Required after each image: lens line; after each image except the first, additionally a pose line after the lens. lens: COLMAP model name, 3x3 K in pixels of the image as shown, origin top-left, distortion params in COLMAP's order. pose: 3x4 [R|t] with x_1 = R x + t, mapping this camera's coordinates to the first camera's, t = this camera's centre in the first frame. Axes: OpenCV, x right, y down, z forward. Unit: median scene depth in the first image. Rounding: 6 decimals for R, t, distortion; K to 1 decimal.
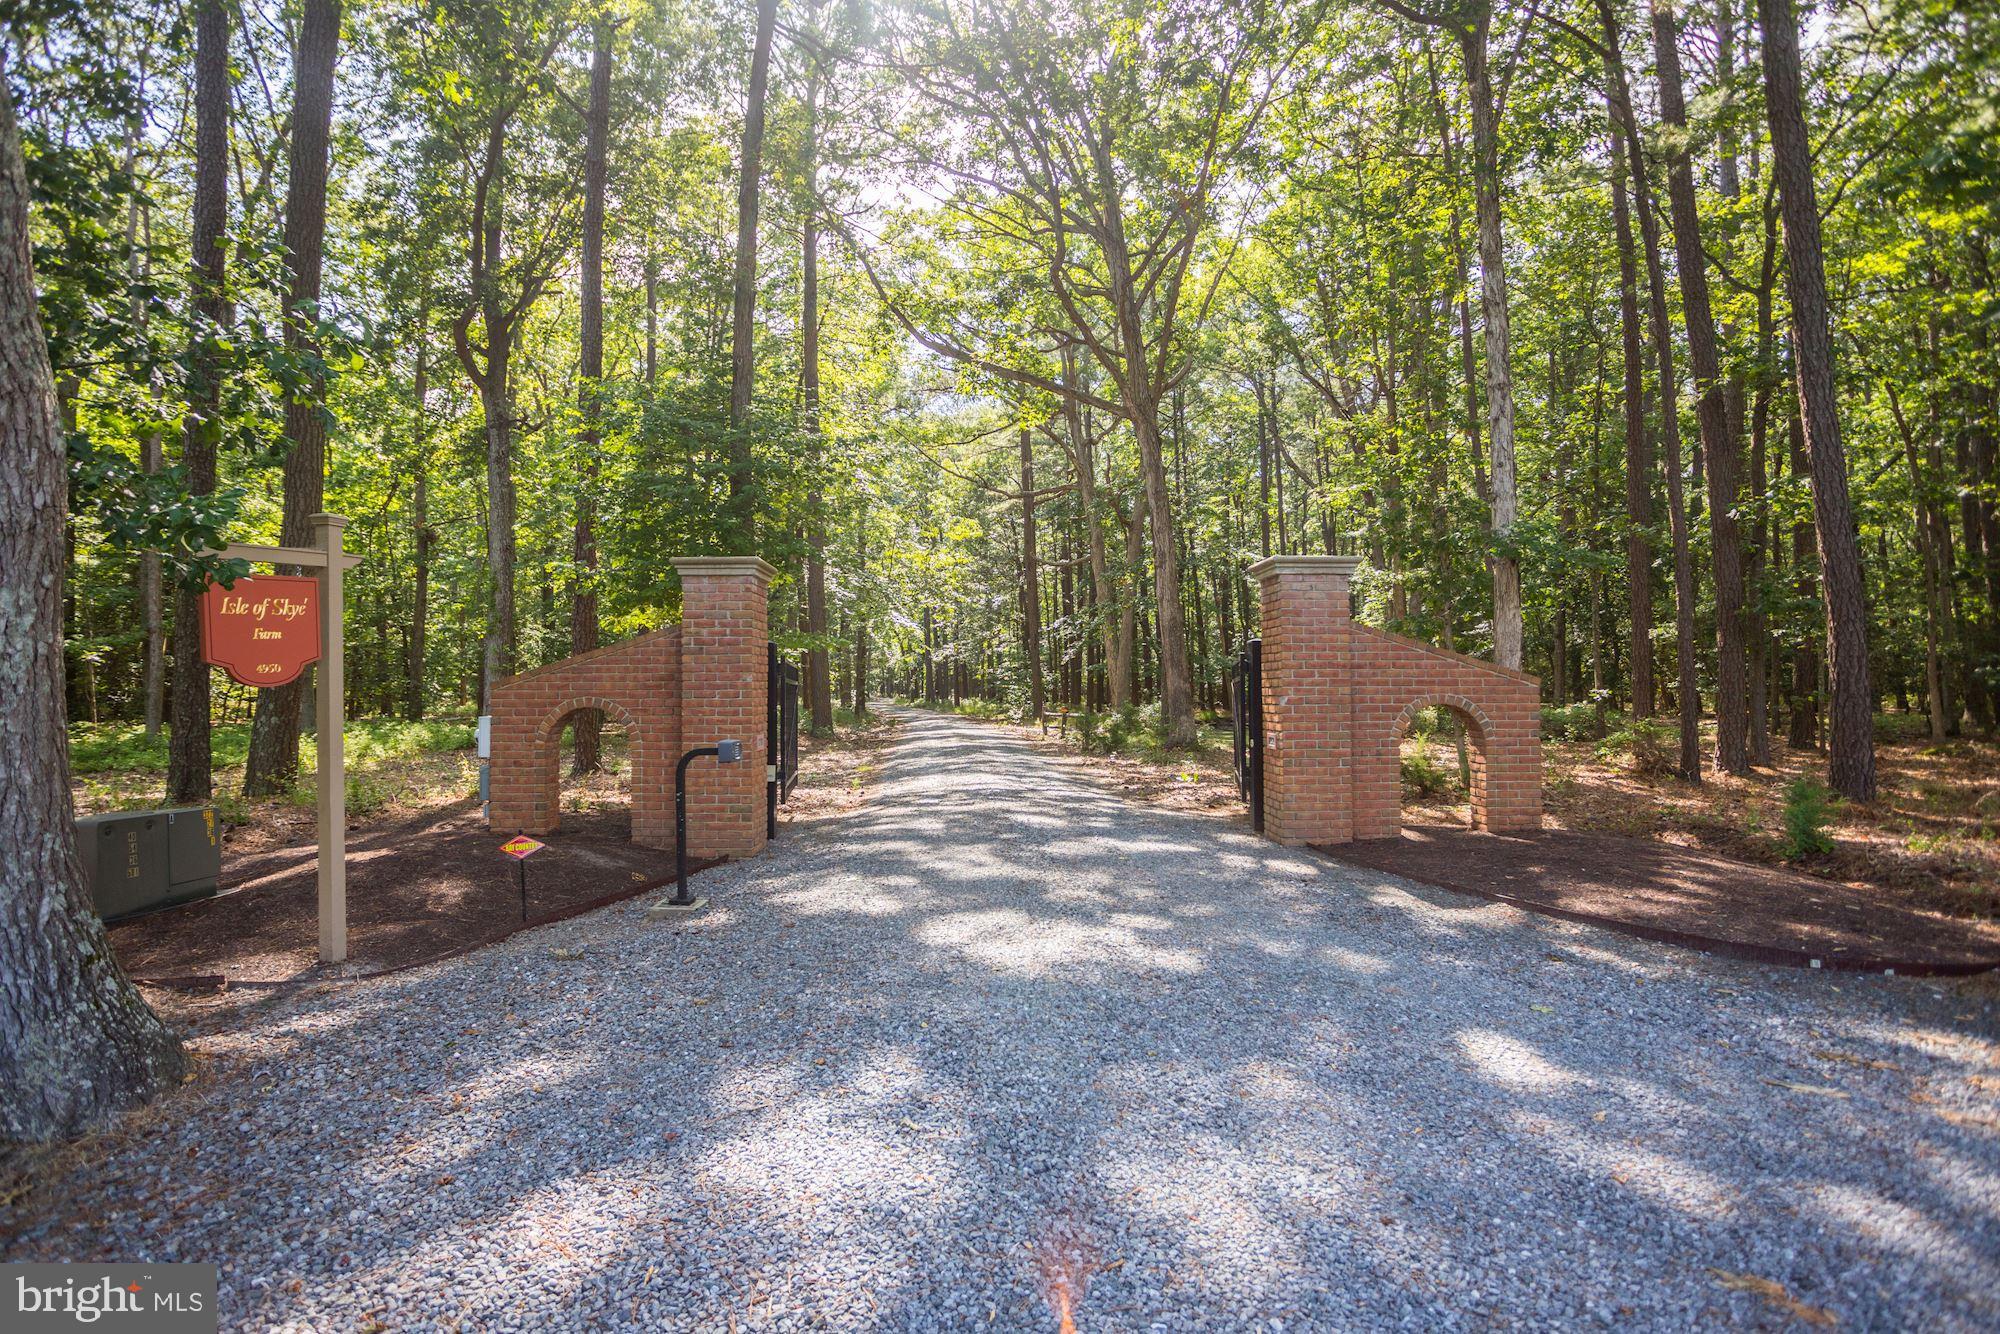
lens RADIAL K [[985.0, 0, 982.6], [0, 985.0, 661.3], [0, 0, 1]] dist [-0.062724, 0.050502]
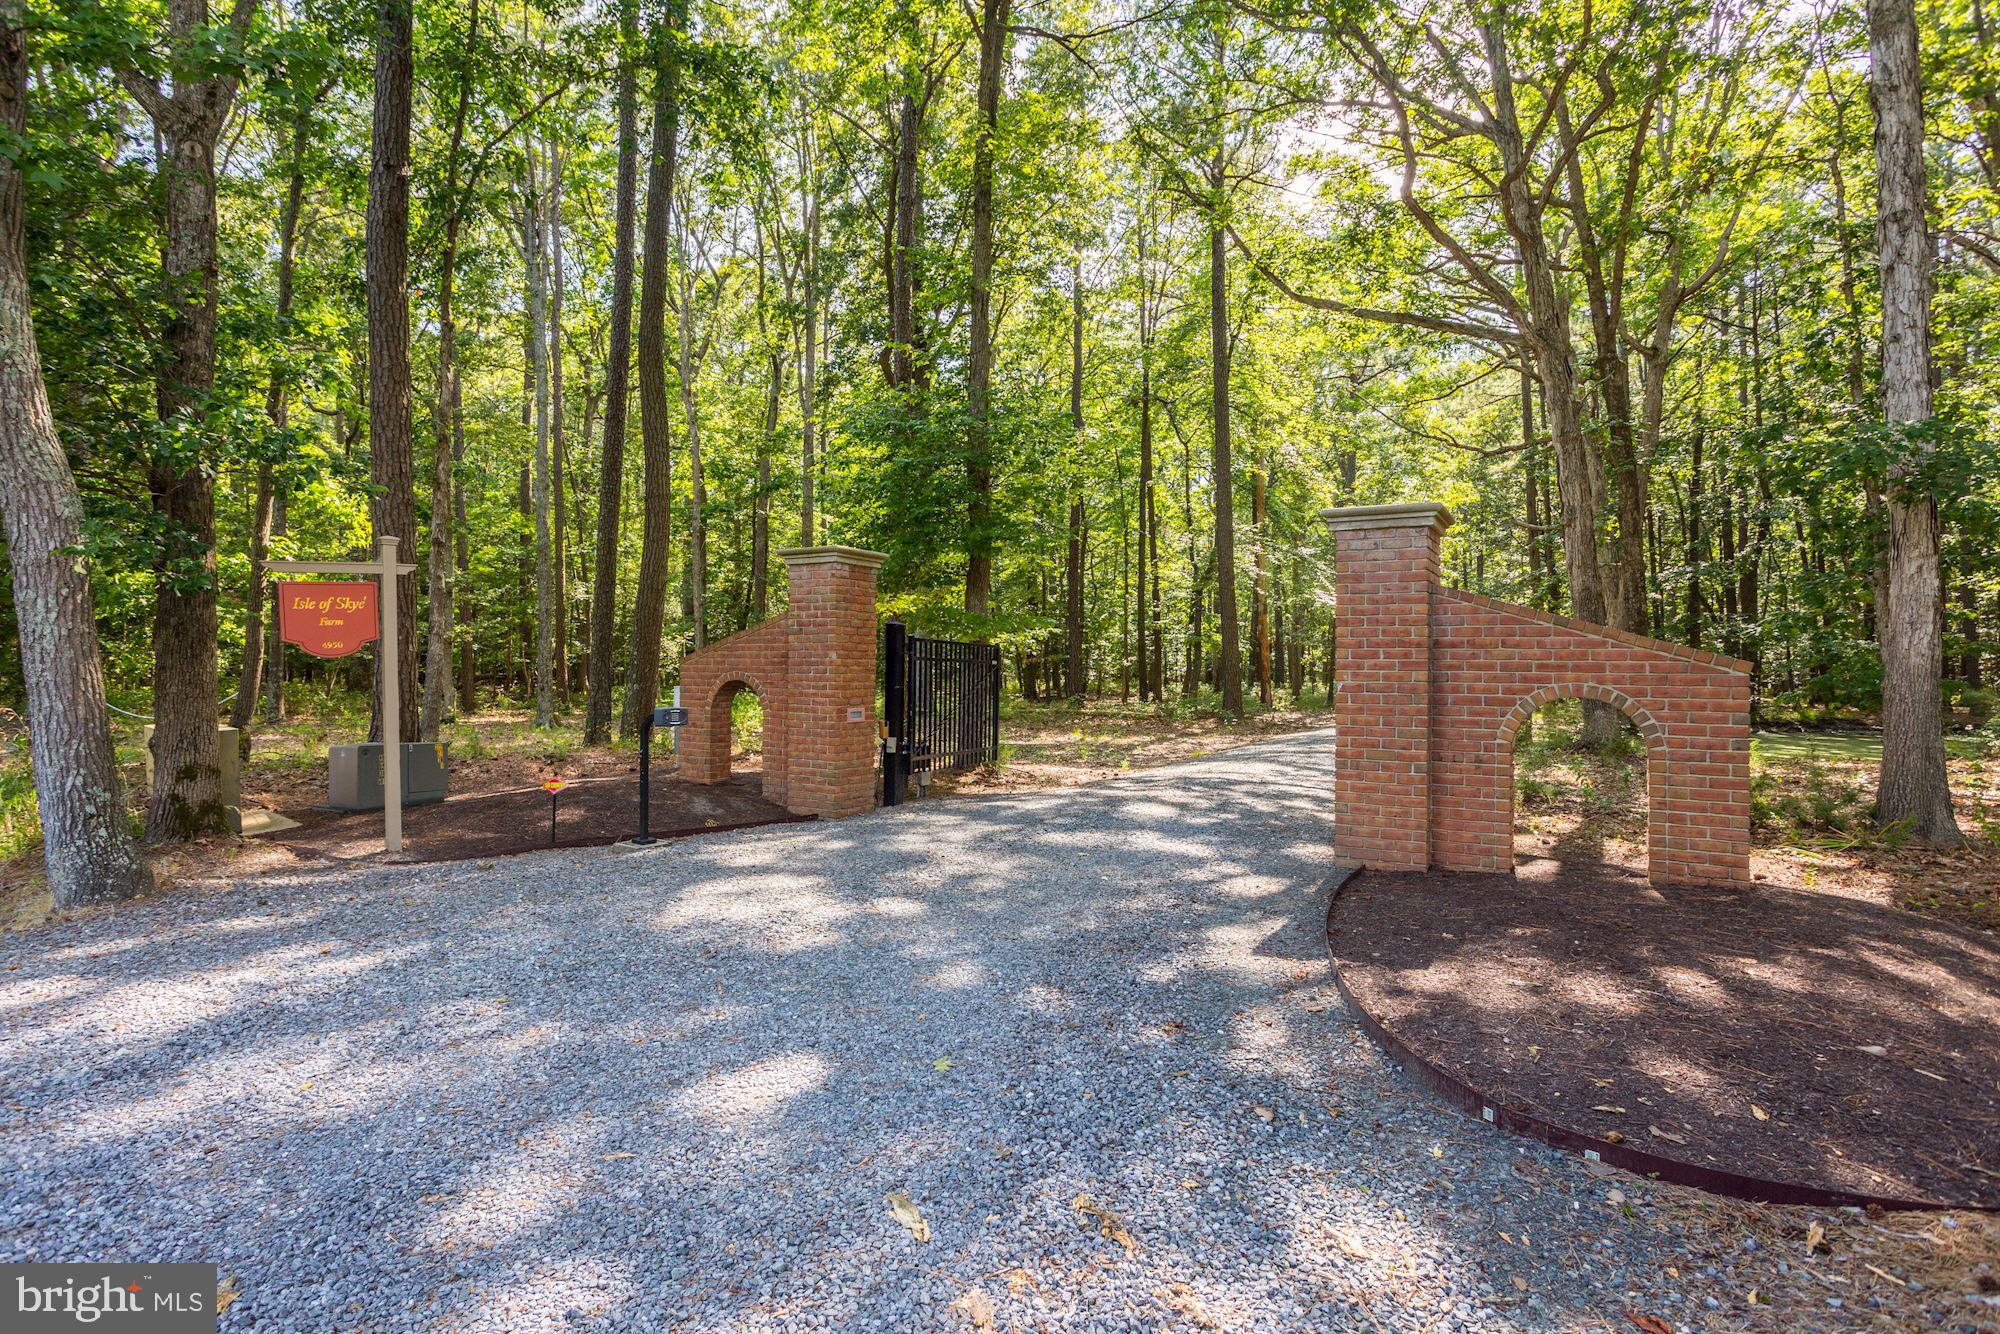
lens RADIAL K [[985.0, 0, 982.6], [0, 985.0, 661.3], [0, 0, 1]] dist [-0.062724, 0.050502]
pose [[0.851830, 0.003965, -0.523803, 0.173952], [0.004928, 0.999866, 0.015584, 0.002700], [0.523795, -0.015856, 0.851697, 0.051893]]
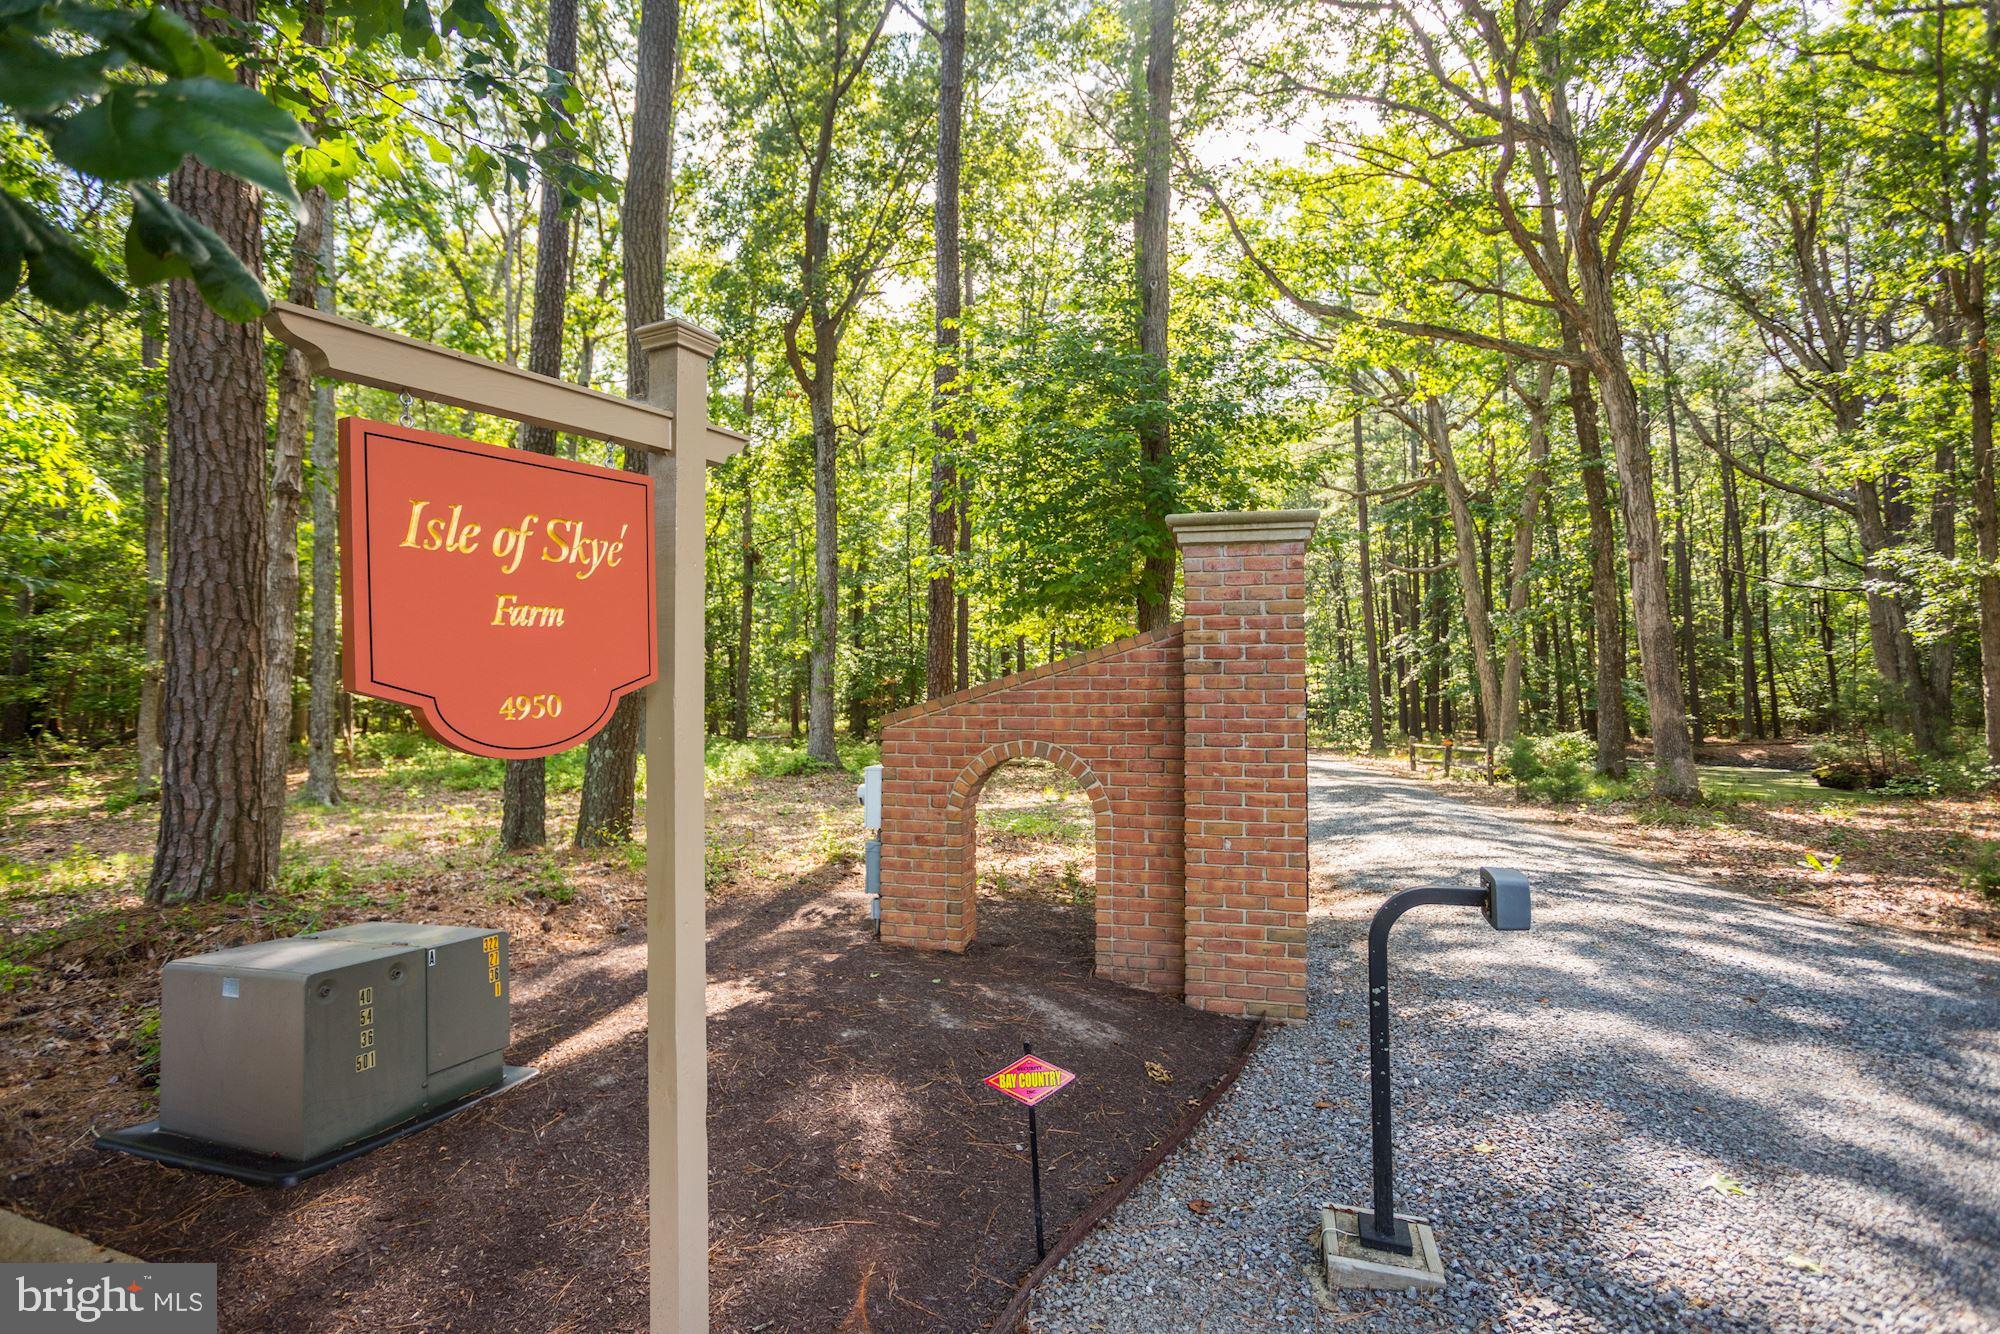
lens RADIAL K [[985.0, 0, 982.6], [0, 985.0, 661.3], [0, 0, 1]] dist [-0.062724, 0.050502]
pose [[0.960869, -0.002538, -0.276990, -0.093844], [-0.003445, 0.999771, -0.021111, -0.000614], [0.276980, 0.021239, 0.960641, 0.137413]]
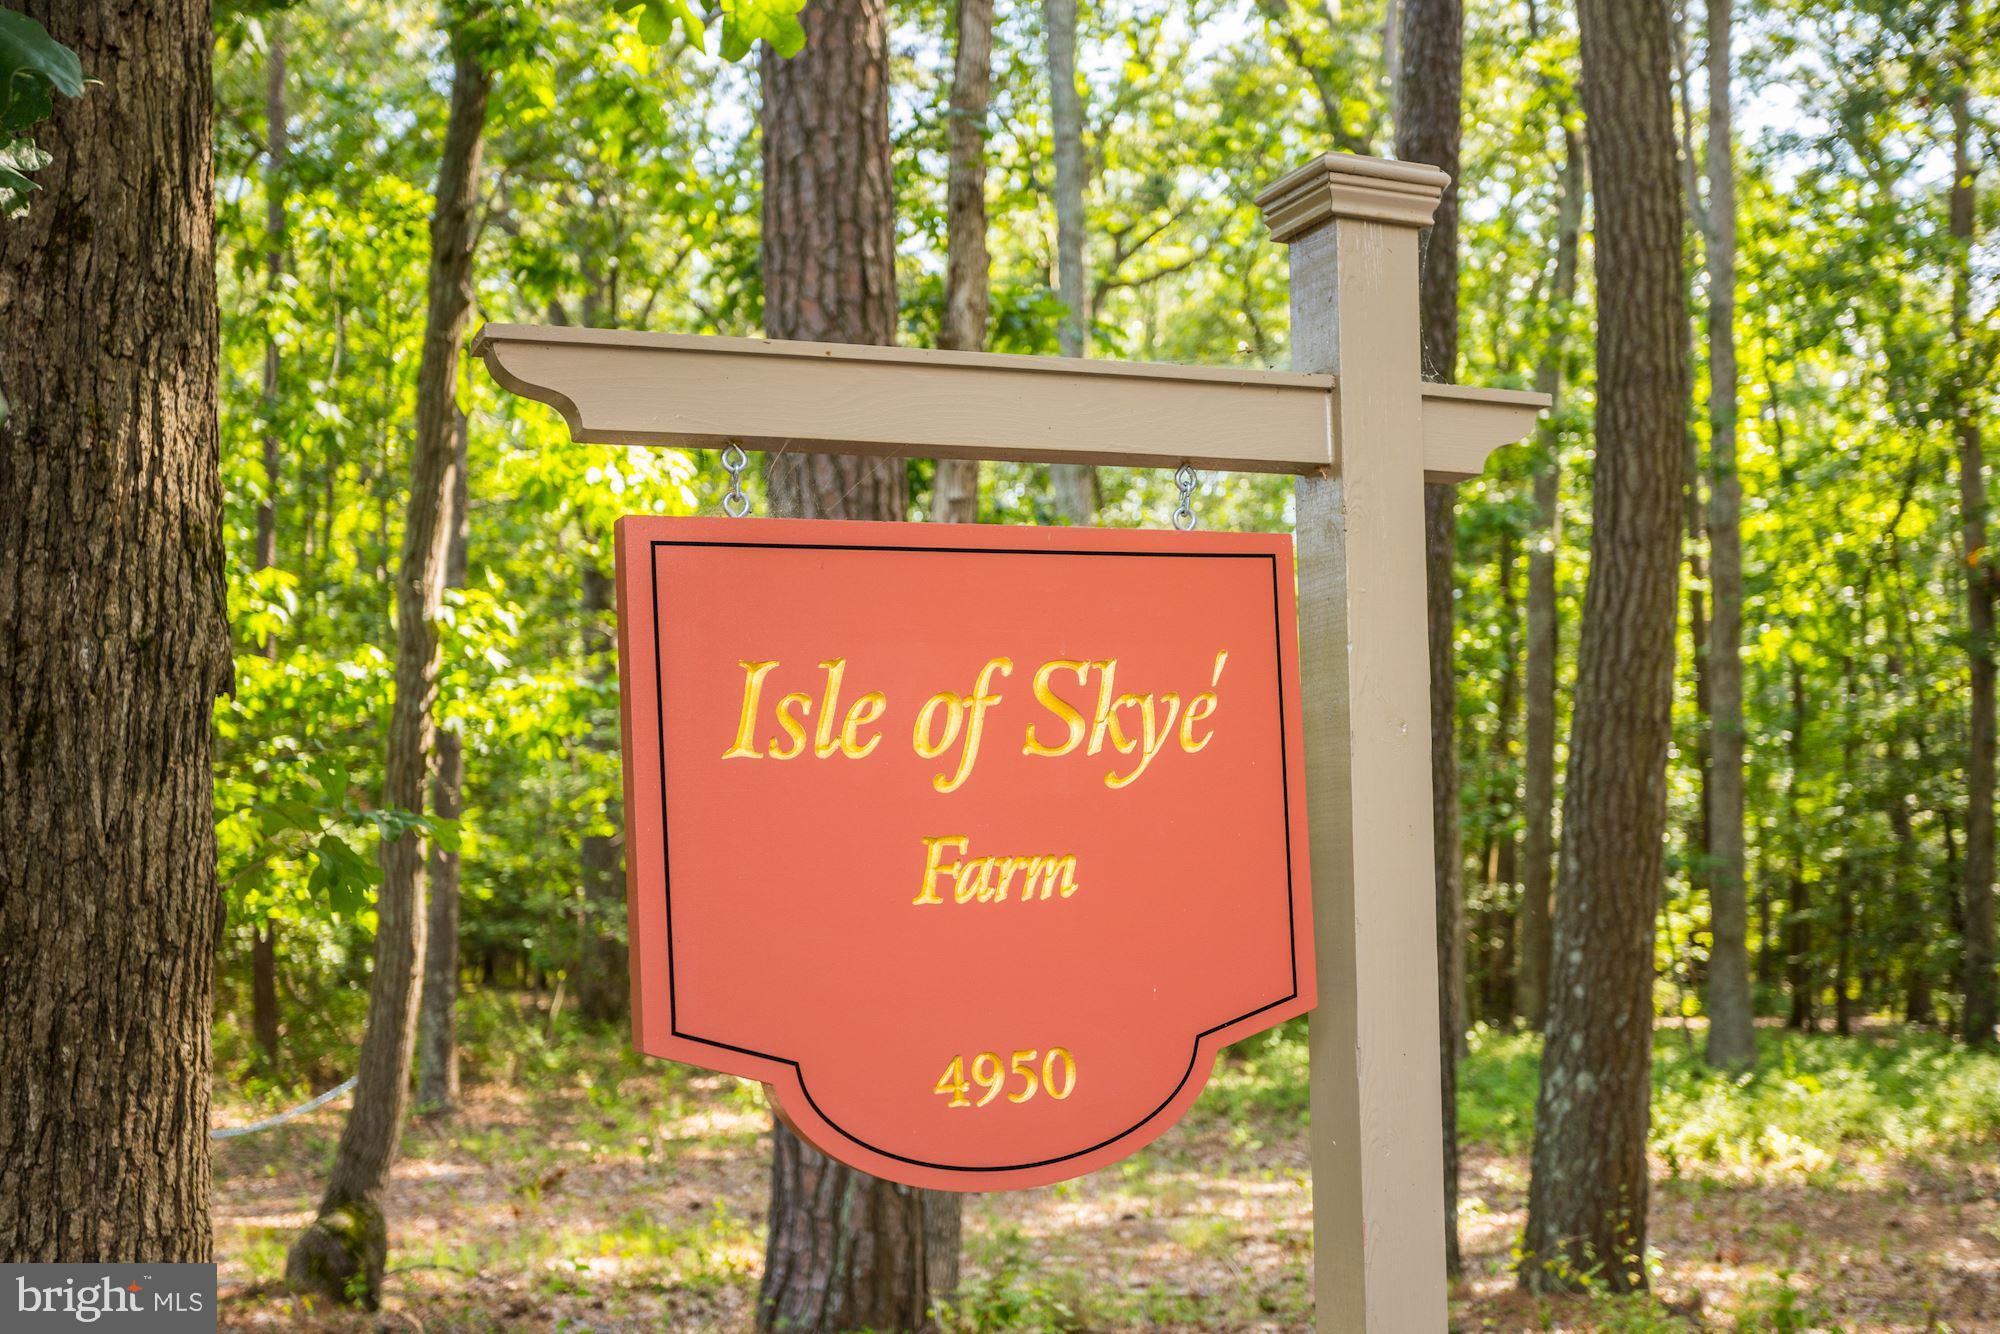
lens RADIAL K [[2257.7, 0, 928.5], [0, 2257.7, 770.5], [0, 0, 1]] dist [0.019884, 0.018068]
pose [[0.570122, -0.052454, -0.819884, -0.083999], [0.010539, 0.998345, -0.056543, -0.004747], [0.821492, 0.023596, 0.569731, 0.151292]]
